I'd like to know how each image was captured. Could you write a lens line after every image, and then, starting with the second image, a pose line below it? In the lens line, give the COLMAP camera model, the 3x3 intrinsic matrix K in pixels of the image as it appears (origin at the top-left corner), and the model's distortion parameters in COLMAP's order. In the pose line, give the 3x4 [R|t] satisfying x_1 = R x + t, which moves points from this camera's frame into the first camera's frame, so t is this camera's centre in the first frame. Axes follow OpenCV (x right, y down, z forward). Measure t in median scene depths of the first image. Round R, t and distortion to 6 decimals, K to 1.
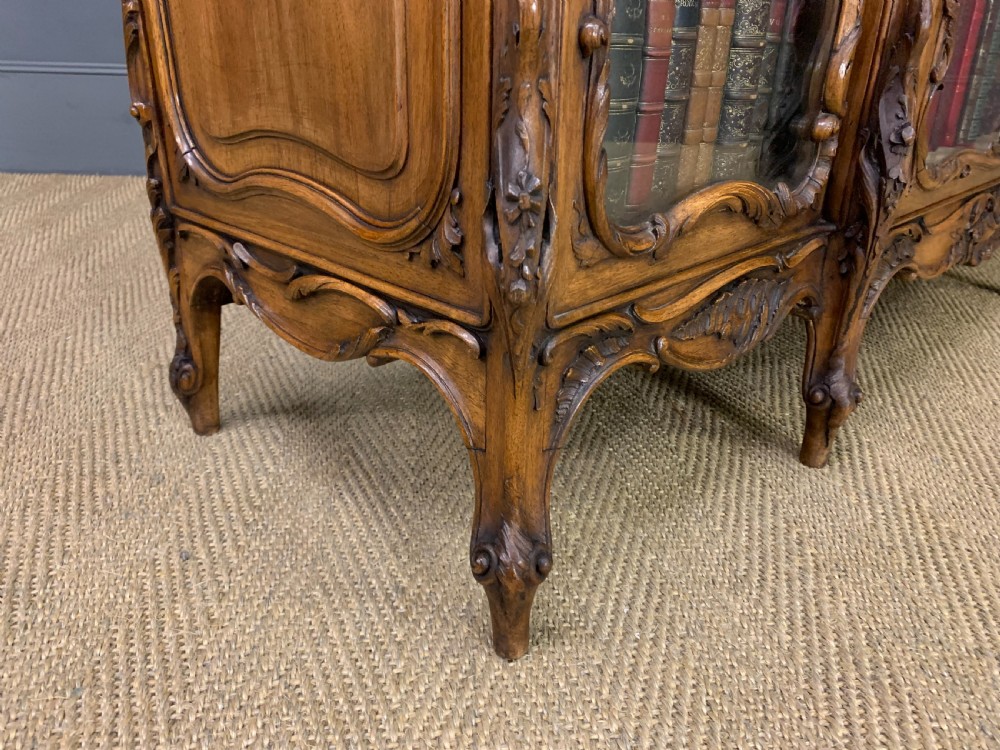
lens RADIAL K [[751.8, 0, 504.9], [0, 751.8, 374.9], [0, 0, 1]] dist [0.057640, -0.061064]
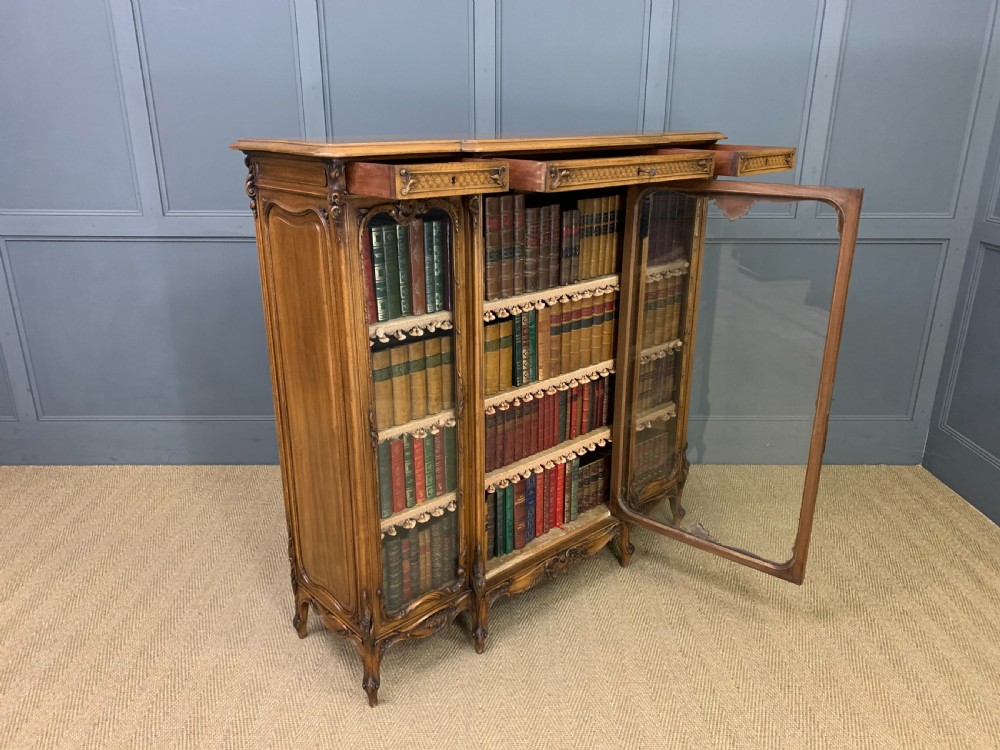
lens RADIAL K [[746.3, 0, 483.9], [0, 746.3, 379.6], [0, 0, 1]] dist [0.040108, -0.000573]
pose [[0.996687, -0.006843, -0.081048, 0.989875], [0.000405, 0.996860, -0.079182, -1.152313], [0.081336, 0.078887, 0.993560, -3.371407]]
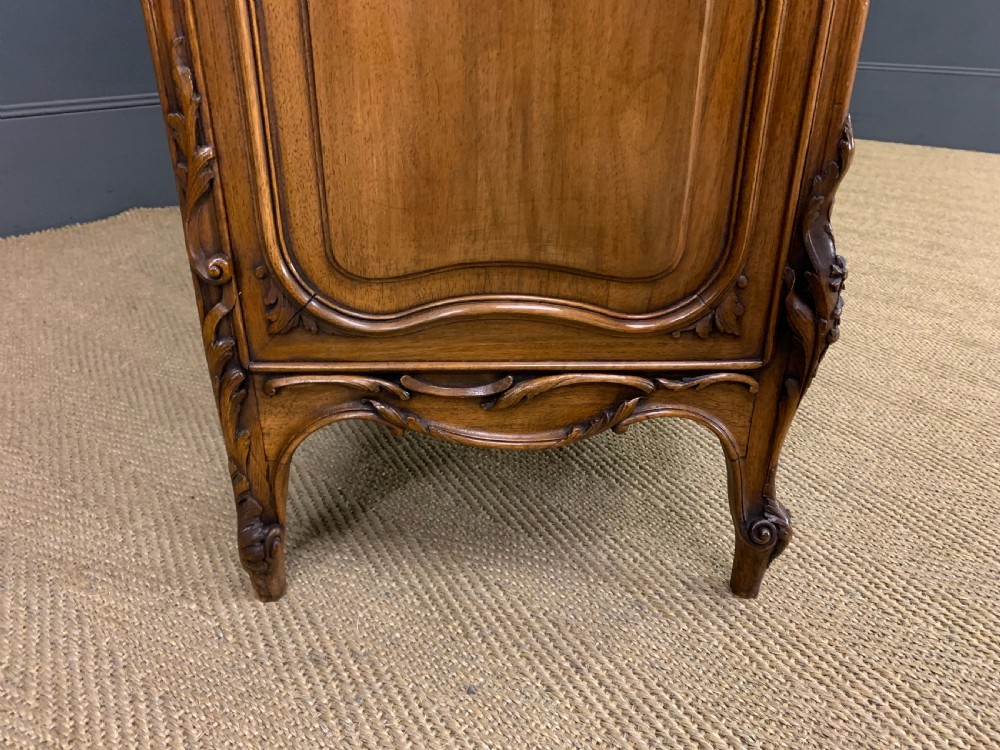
lens RADIAL K [[766.9, 0, 496.4], [0, 766.9, 374.4], [0, 0, 1]] dist [0.011730, 0.005621]
pose [[0.724309, -0.338629, 0.600589, -0.979134], [0.300763, 0.939013, 0.166722, -0.347230], [-0.620418, 0.059877, 0.781982, 0.184655]]
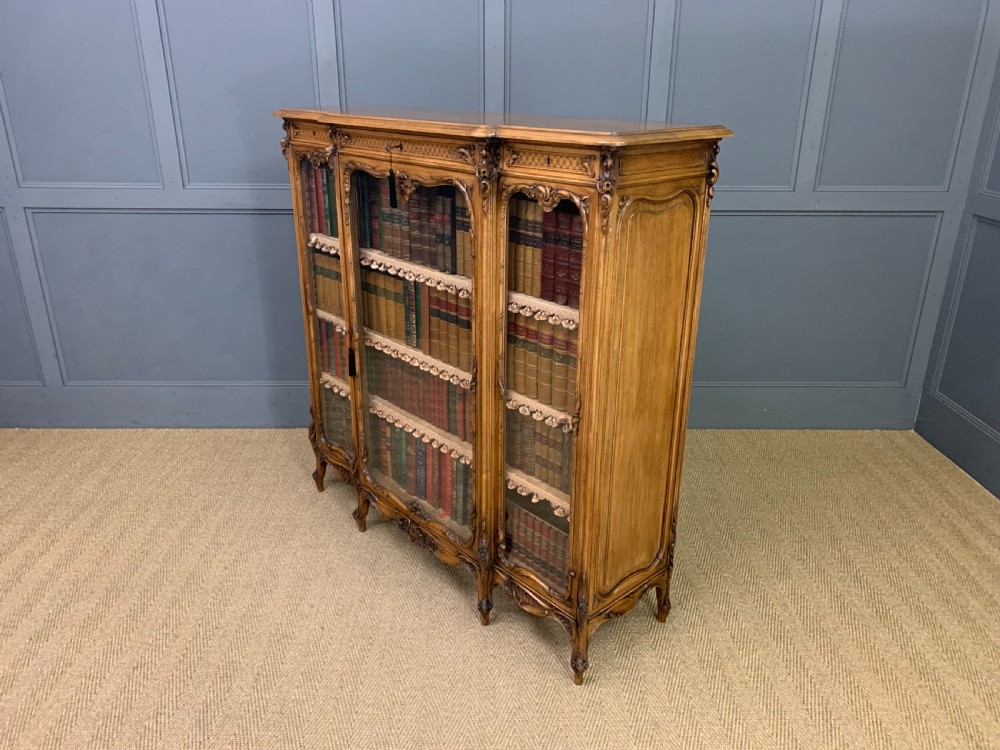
lens RADIAL K [[757.4, 0, 509.6], [0, 757.4, 370.0], [0, 0, 1]] dist [0.059007, -0.062444]
pose [[-0.043189, 0.331465, -0.942478, 5.611533], [-0.413794, 0.852706, 0.318854, -3.211885], [0.909346, 0.403763, 0.100330, 1.336516]]
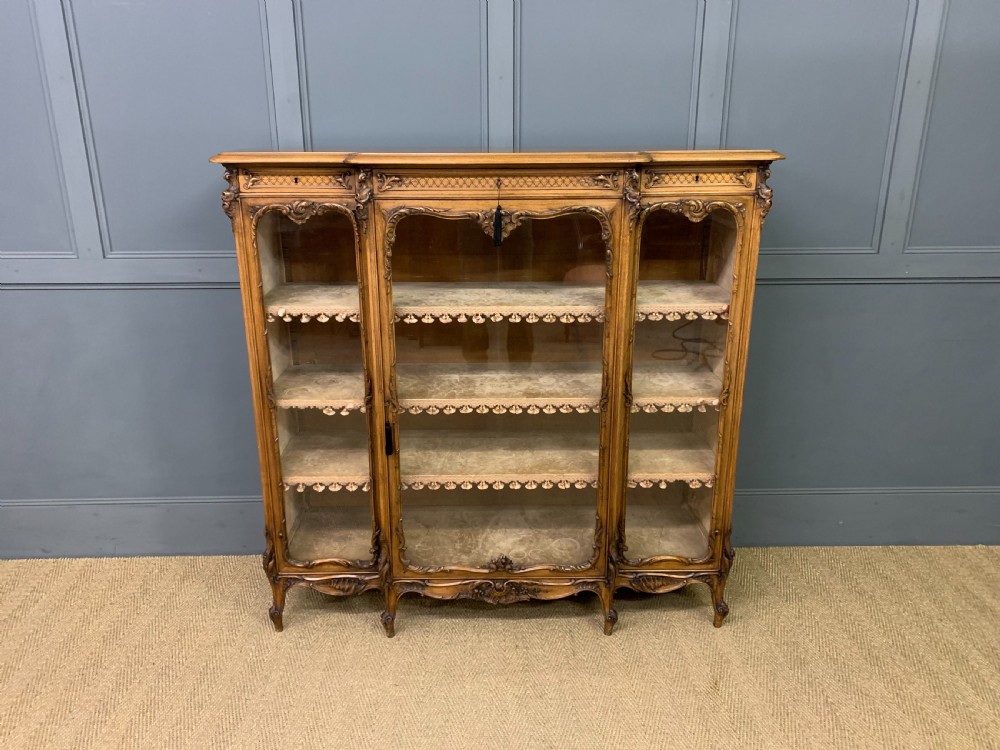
lens RADIAL K [[758.1, 0, 500.0], [0, 758.1, 370.1], [0, 0, 1]] dist [0.056602, -0.058770]
pose [[0.711119, 0.183935, -0.678585, 4.138040], [-0.262374, 0.964873, -0.013418, -1.626321], [0.652280, 0.187585, 0.734400, -2.122762]]
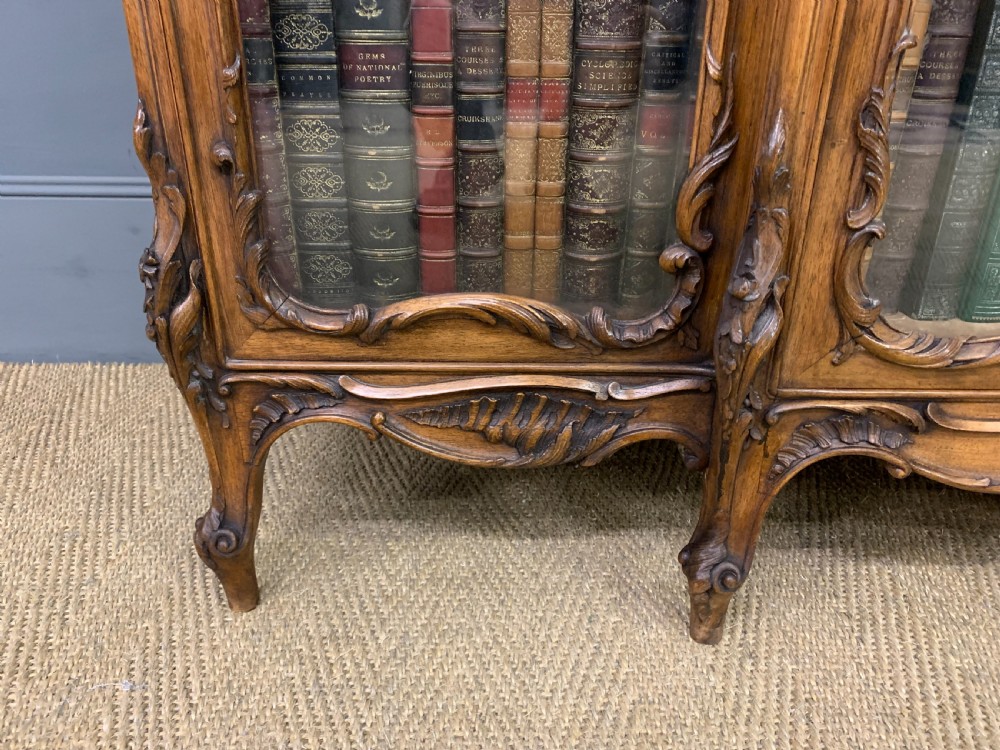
lens RADIAL K [[757.4, 0, 509.6], [0, 757.4, 370.0], [0, 0, 1]] dist [0.059007, -0.062444]
pose [[0.713757, 0.275758, -0.643824, 1.006136], [-0.274367, 0.955850, 0.105233, -0.271847], [0.644418, 0.101533, 0.757903, 0.246258]]
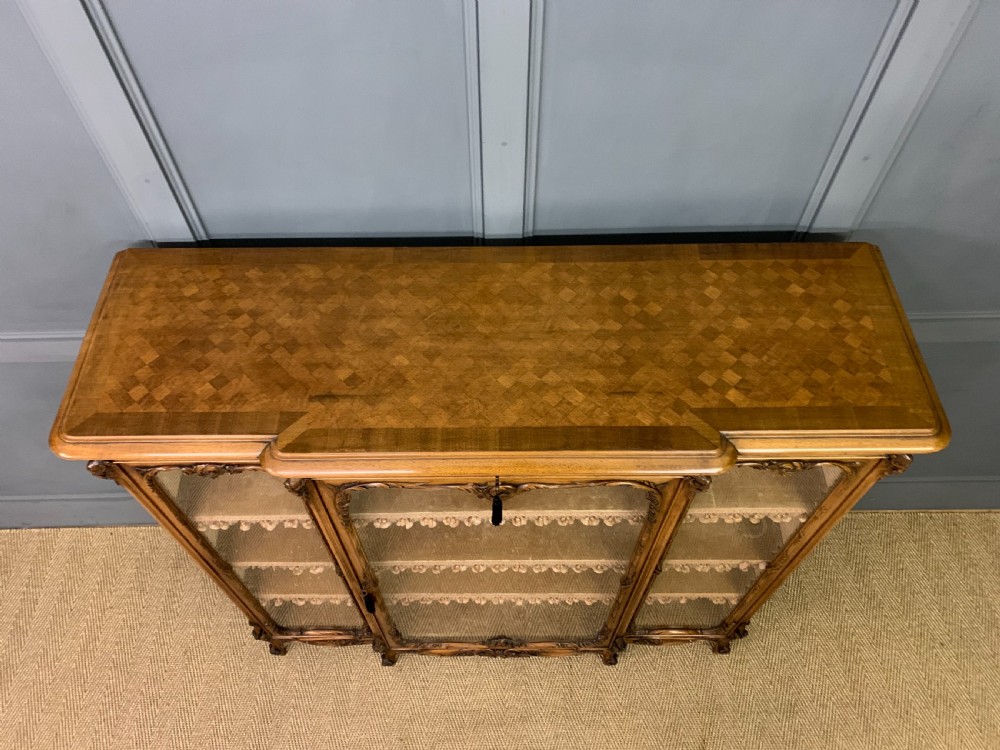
lens RADIAL K [[765.4, 0, 492.8], [0, 765.4, 357.9], [0, 0, 1]] dist [0.024002, -0.012656]
pose [[0.700900, 0.566105, -0.433895, 2.106070], [-0.259825, 0.769175, 0.583833, -4.545144], [0.664251, -0.296472, 0.686203, -1.065050]]
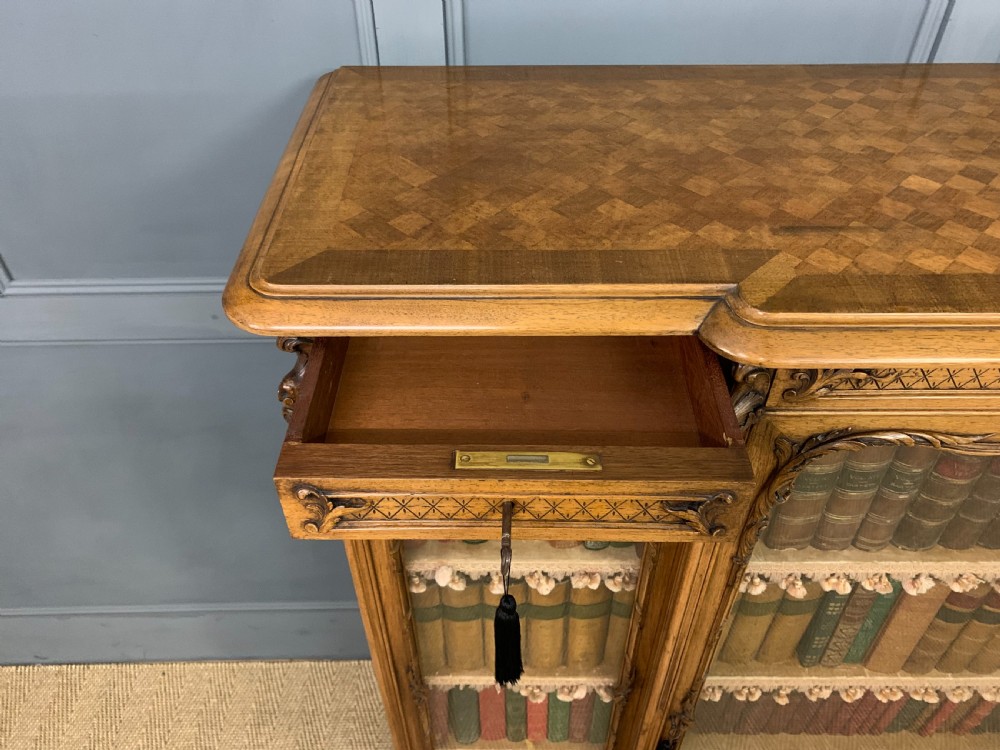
lens RADIAL K [[757.4, 0, 509.6], [0, 757.4, 370.0], [0, 0, 1]] dist [0.059007, -0.062444]
pose [[0.703239, 0.458810, -0.543091, 1.046795], [-0.269338, 0.878882, 0.393730, -2.862707], [0.657960, -0.130611, 0.741640, -0.944843]]
